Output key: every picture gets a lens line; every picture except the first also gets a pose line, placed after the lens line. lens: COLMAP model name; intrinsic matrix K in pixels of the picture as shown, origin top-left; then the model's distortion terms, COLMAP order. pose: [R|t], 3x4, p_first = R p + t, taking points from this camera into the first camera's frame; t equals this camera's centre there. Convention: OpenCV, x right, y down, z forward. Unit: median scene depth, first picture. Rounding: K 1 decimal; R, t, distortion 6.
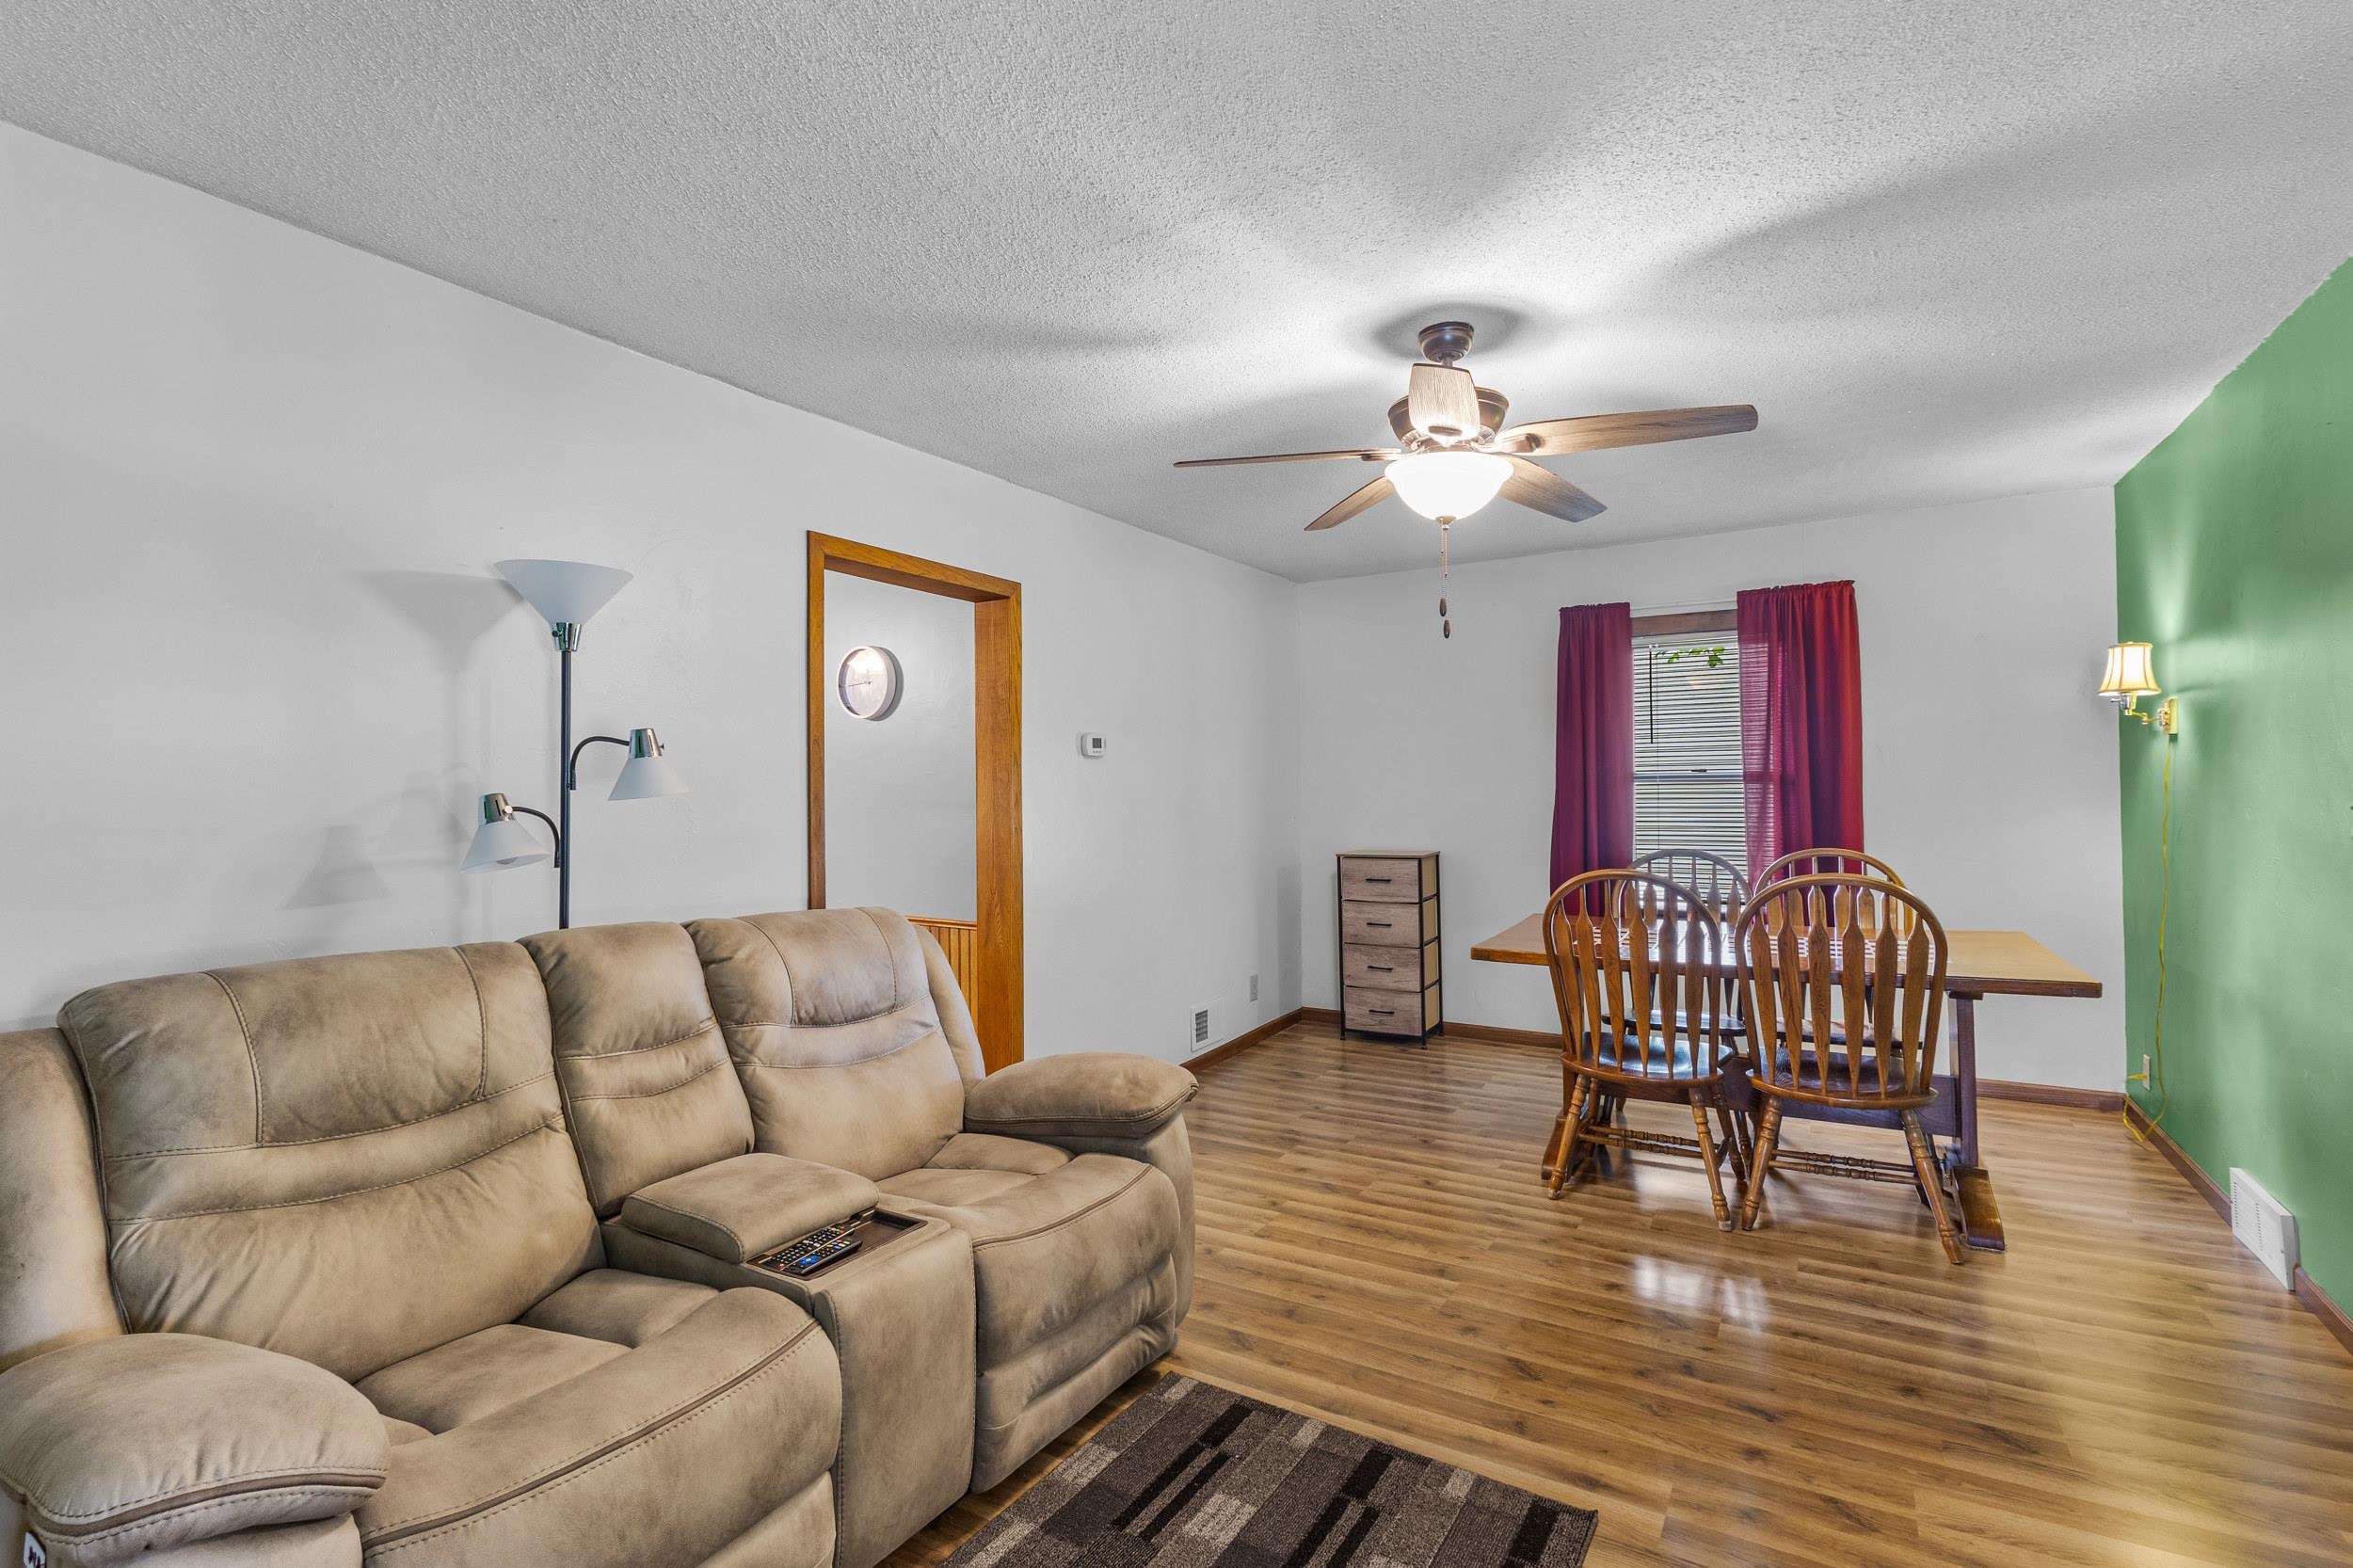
lens RADIAL K [[1081.5, 0, 1170.3], [0, 1081.5, 782.6], [0, 0, 1]] dist [0.002856, 0.000303]
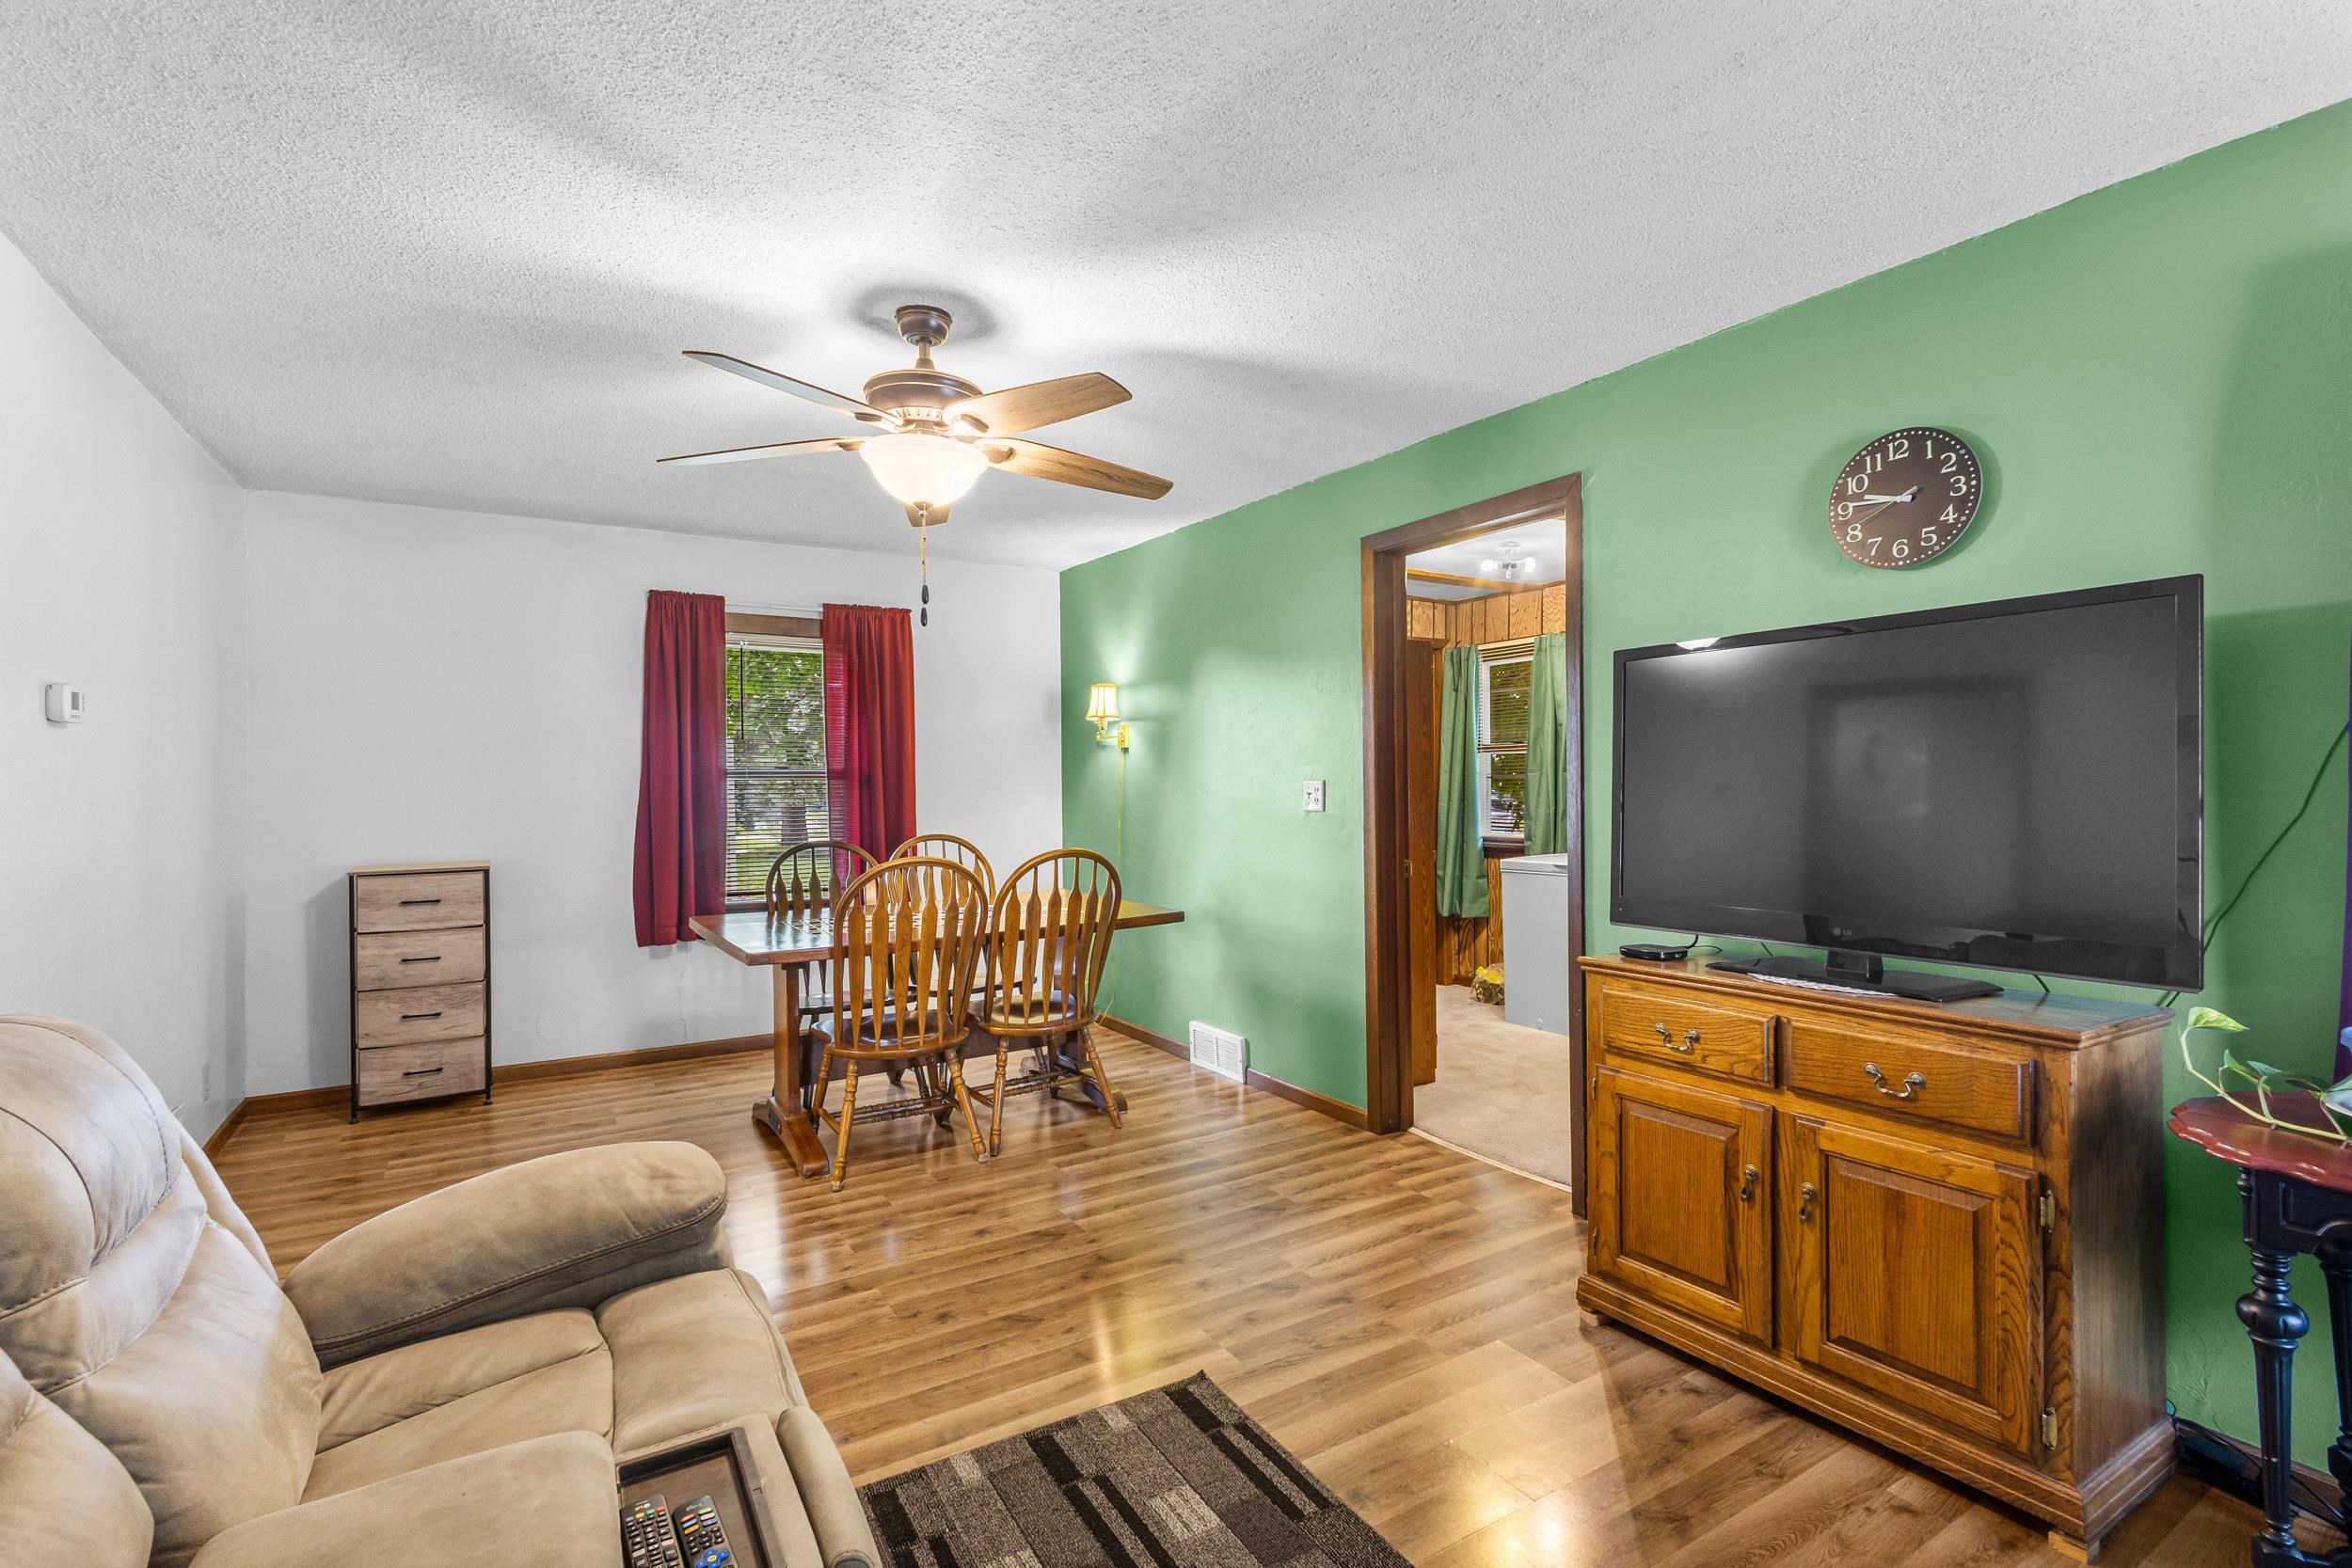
lens RADIAL K [[1080.9, 0, 1169.8], [0, 1080.9, 782.6], [0, 0, 1]] dist [0.002856, 0.000303]
pose [[0.457686, 0.005048, 0.889100, -0.468960], [-0.003496, 0.999986, -0.003878, 0.011116], [-0.889107, -0.001334, 0.457697, 0.316976]]
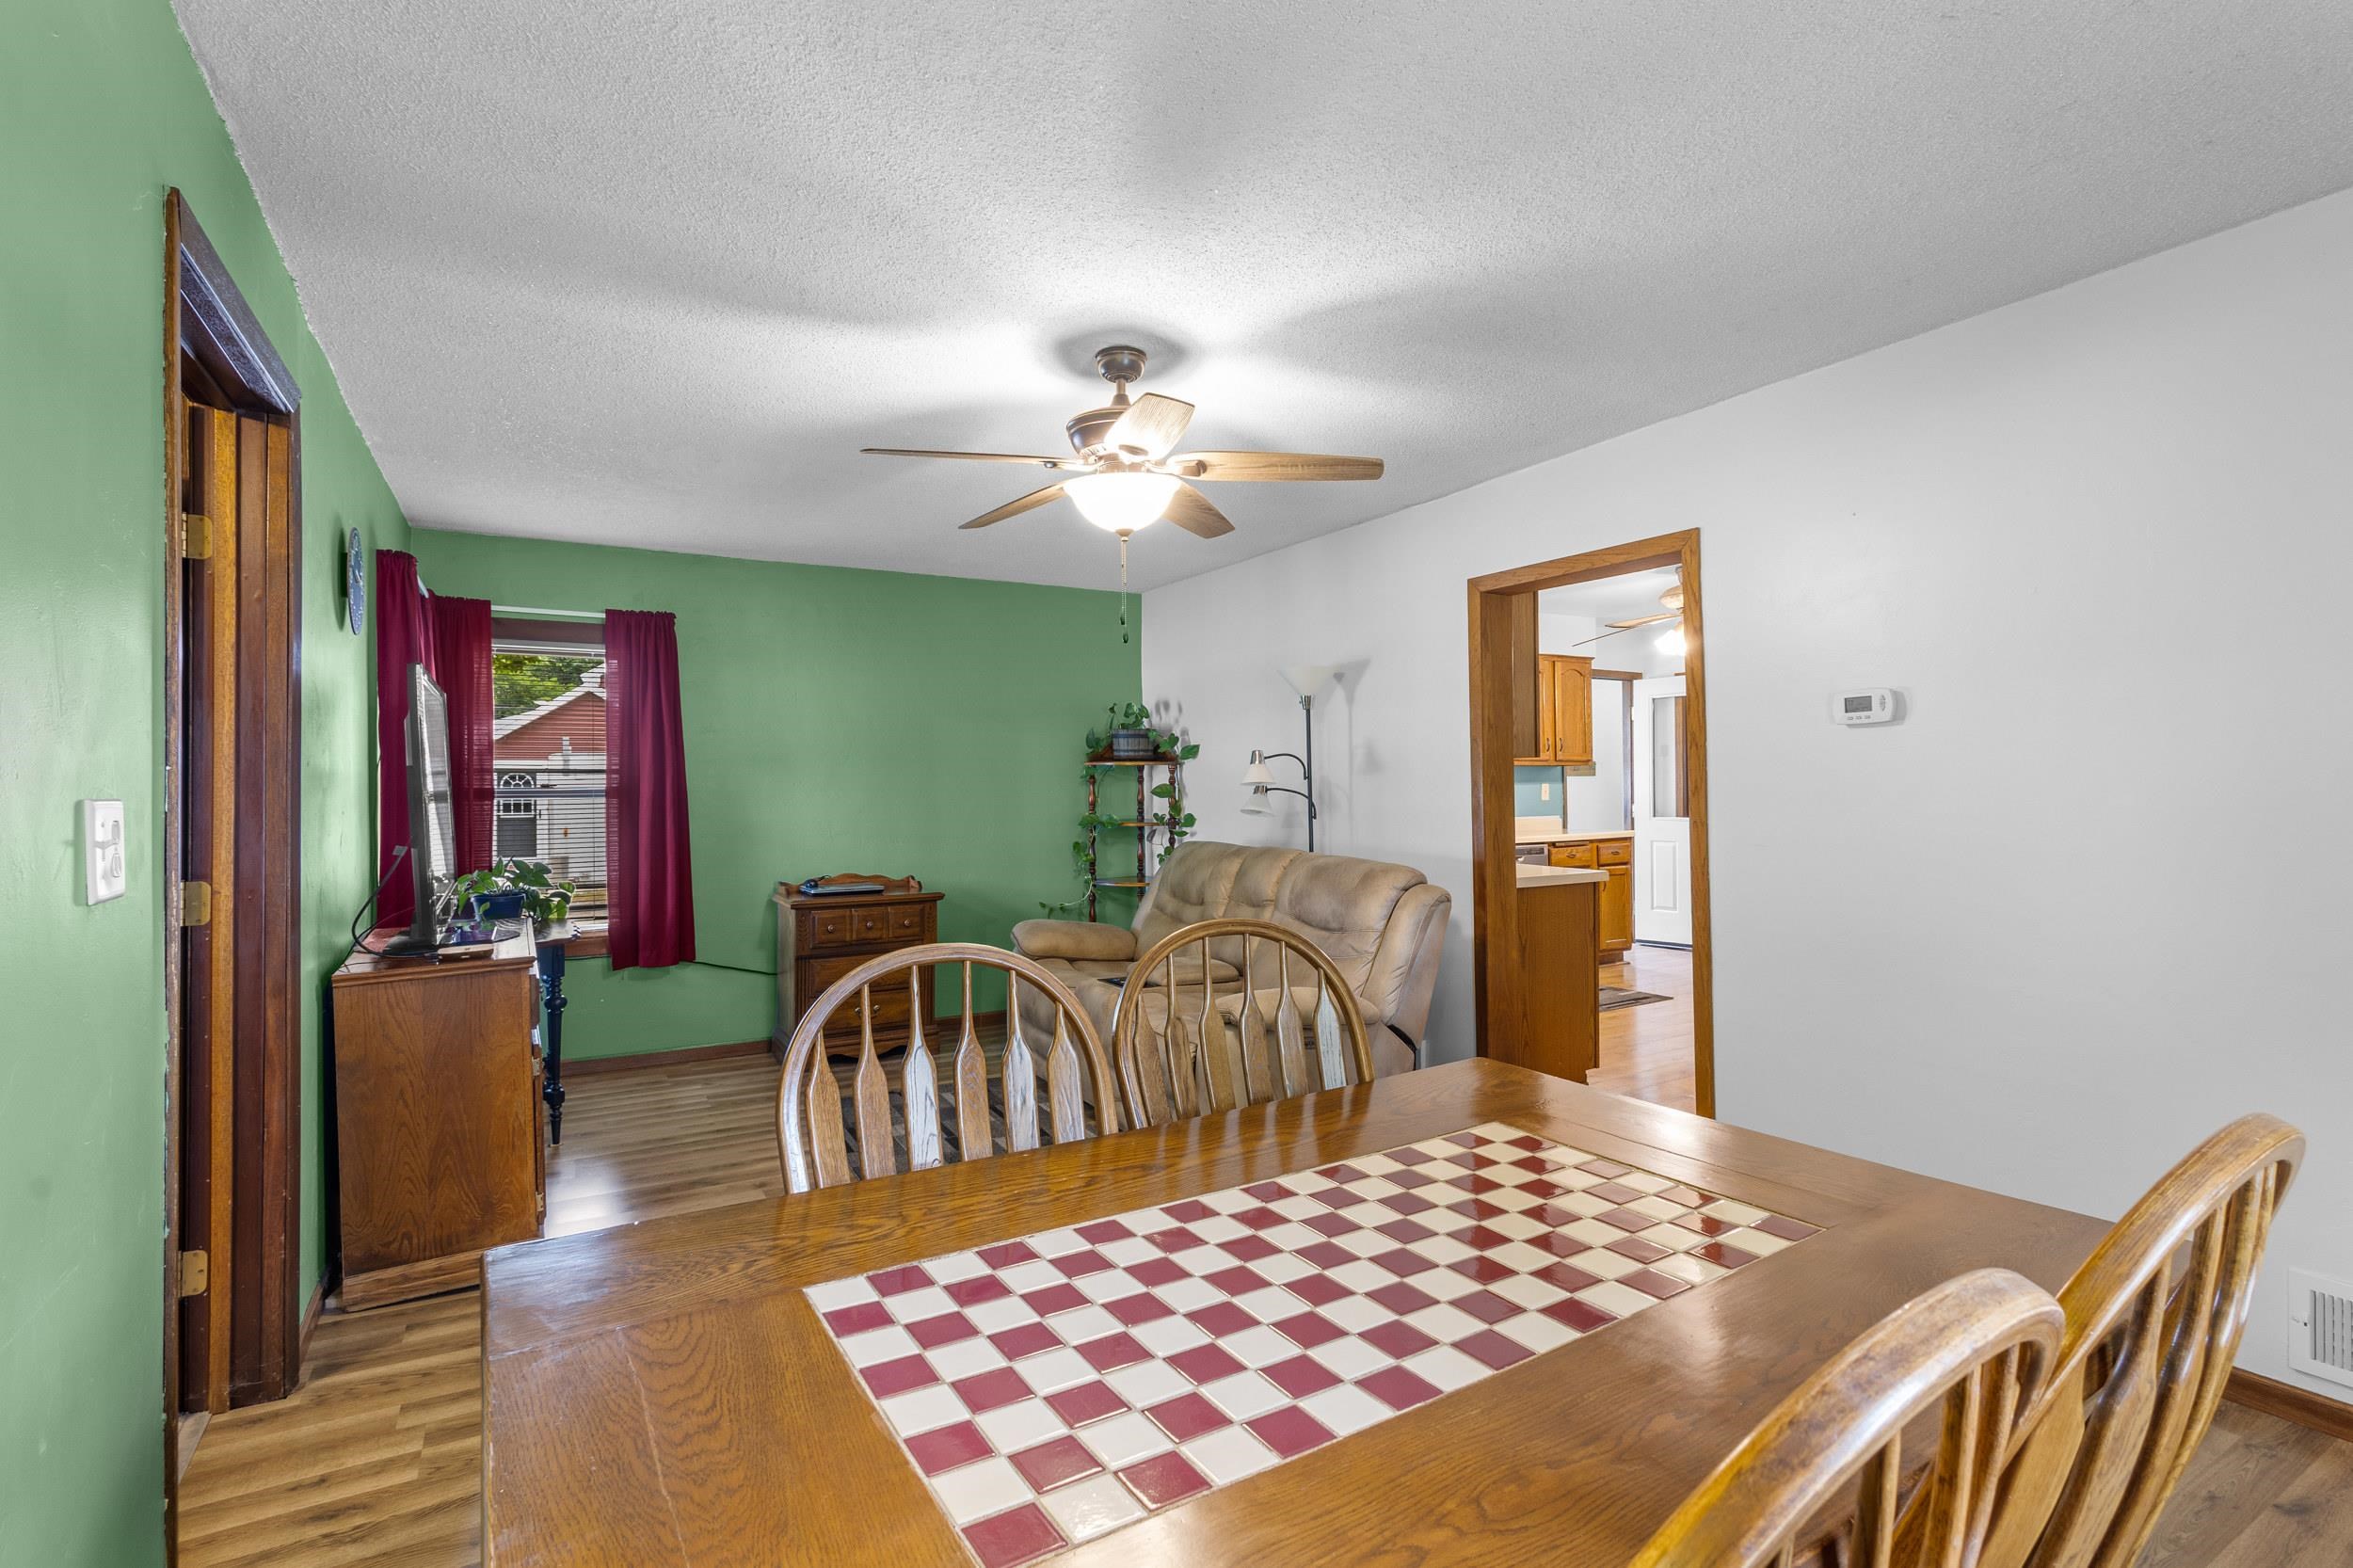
lens RADIAL K [[1075.2, 0, 1172.1], [0, 1075.2, 788.7], [0, 0, 1]] dist [0.002320, -0.000407]
pose [[-0.467594, 0.016307, -0.883793, 1.064388], [0.019026, 0.999784, 0.008382, 0.000837], [0.883739, -0.012895, -0.467803, 1.392270]]
